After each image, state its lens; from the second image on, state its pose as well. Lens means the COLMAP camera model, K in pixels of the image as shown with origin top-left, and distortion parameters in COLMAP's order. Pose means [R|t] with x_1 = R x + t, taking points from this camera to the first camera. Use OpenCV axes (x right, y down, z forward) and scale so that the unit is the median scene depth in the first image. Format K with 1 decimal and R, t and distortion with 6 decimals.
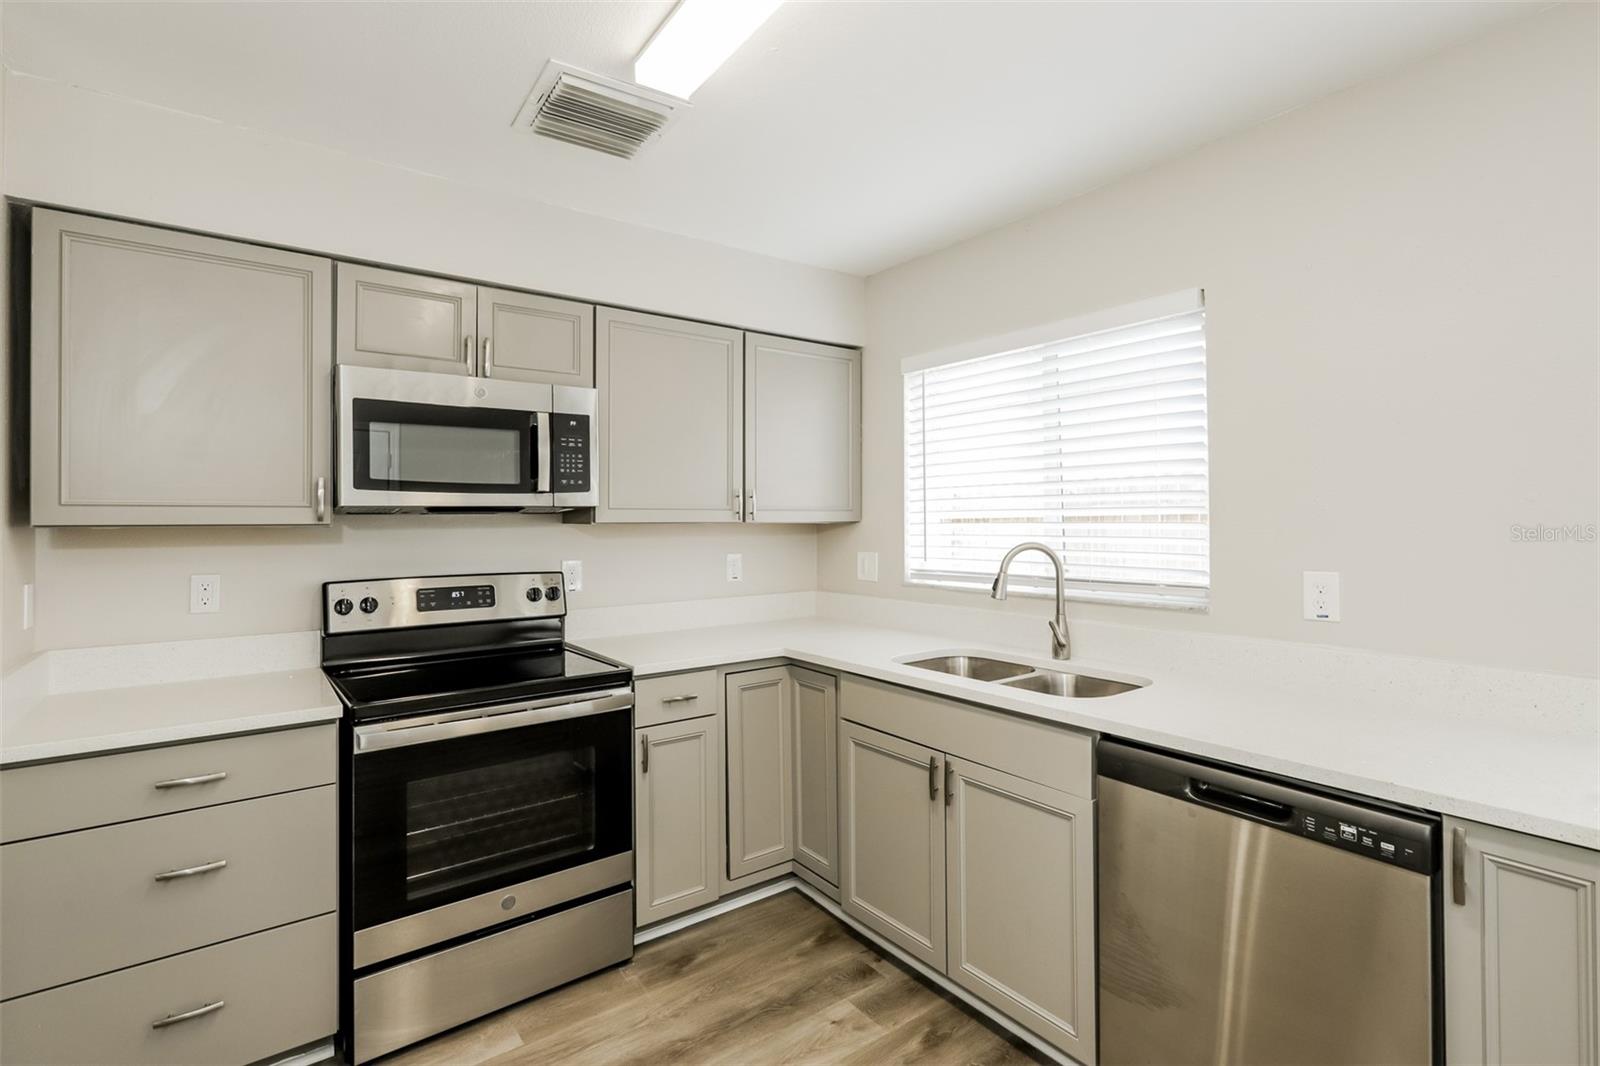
lens RADIAL K [[760.0, 0, 803.0], [0, 760.0, 517.8], [0, 0, 1]] dist [0.014448, -0.000072]
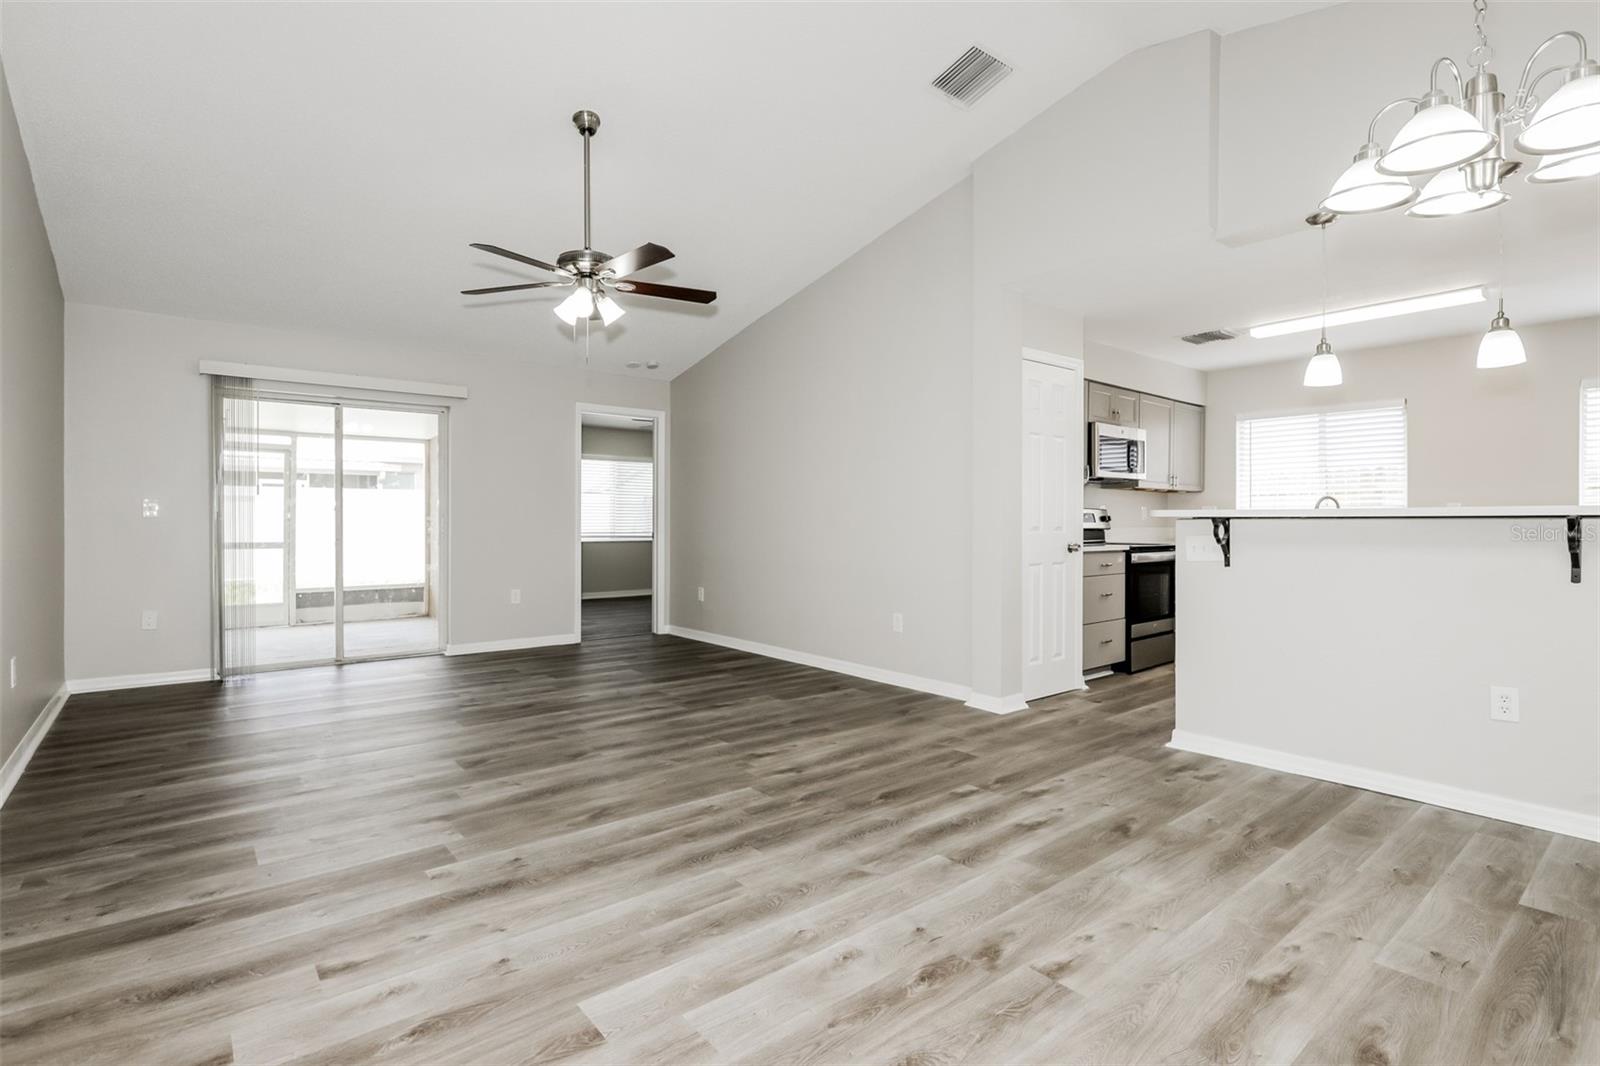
lens RADIAL K [[760.0, 0, 803.0], [0, 760.0, 517.8], [0, 0, 1]] dist [0.014448, -0.000072]
pose [[0.998777, 0.006890, 0.048959, -1.527951], [-0.006689, 0.999968, -0.004273, 0.126597], [-0.048987, 0.003940, 0.998792, -1.390825]]
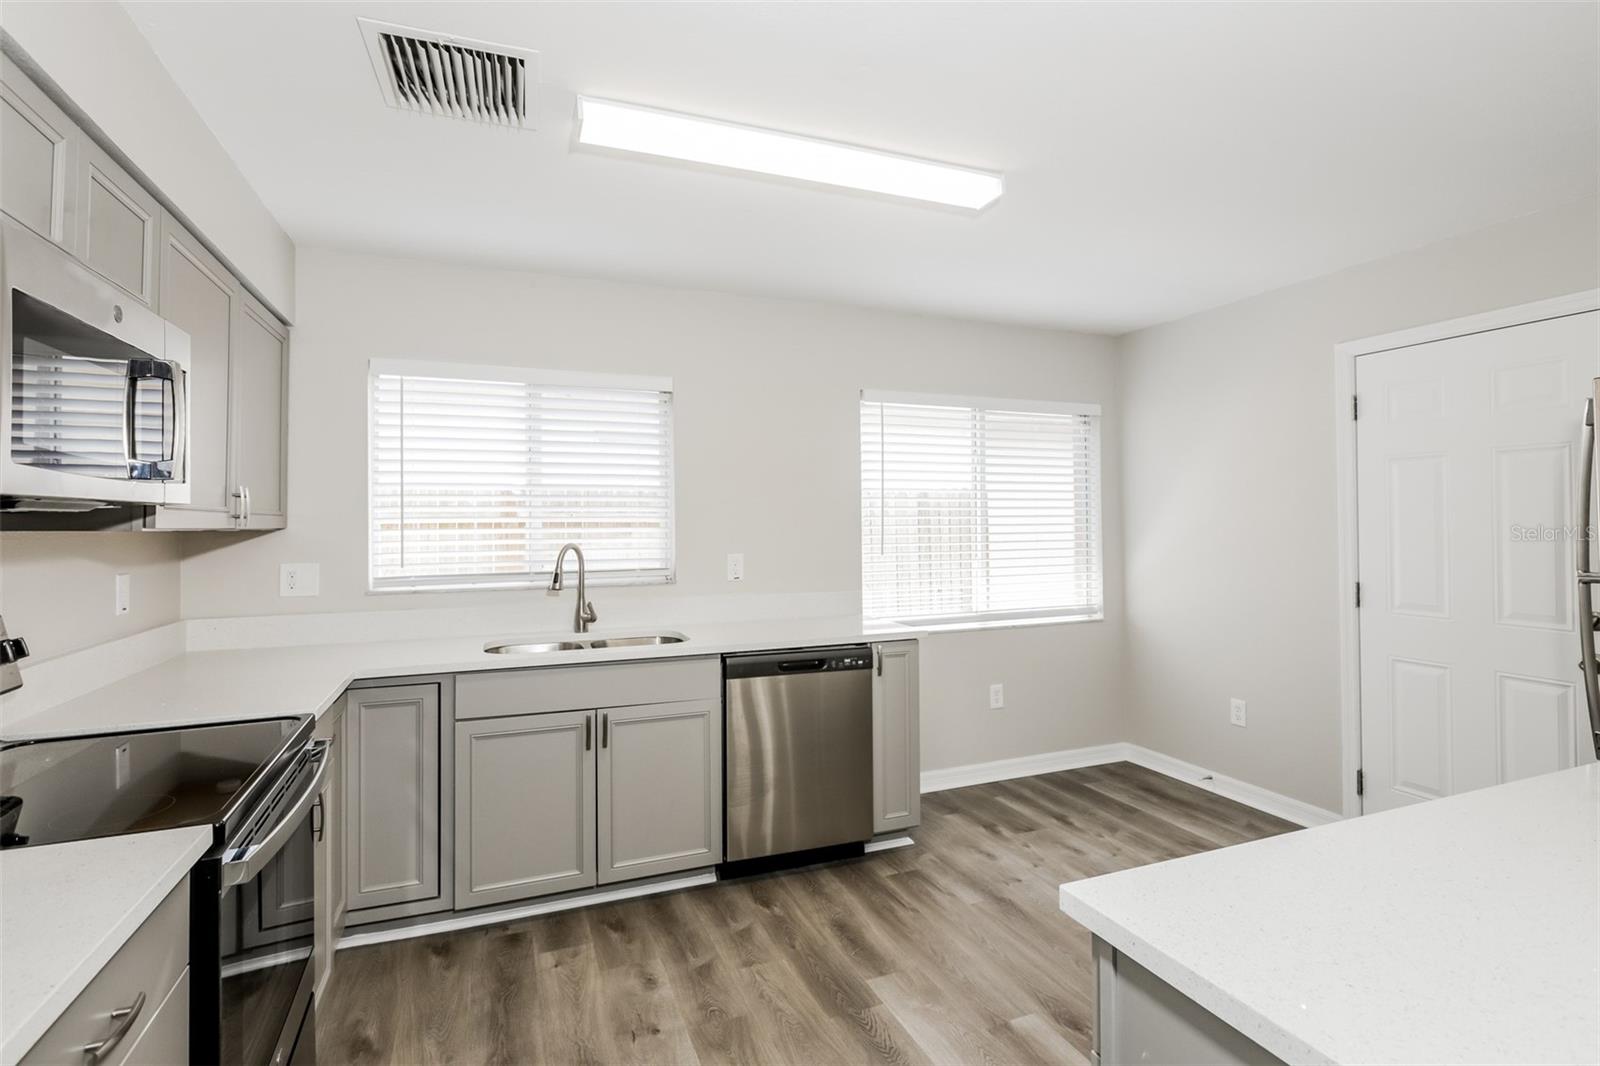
lens RADIAL K [[769.8, 0, 799.5], [0, 769.8, 515.7], [0, 0, 1]] dist [-0.001190, -0.000029]
pose [[0.255128, 0.014975, 0.966791, -0.844840], [0.001331, 0.999874, -0.015839, 0.006413], [-0.966906, 0.005328, 0.255076, 0.302731]]
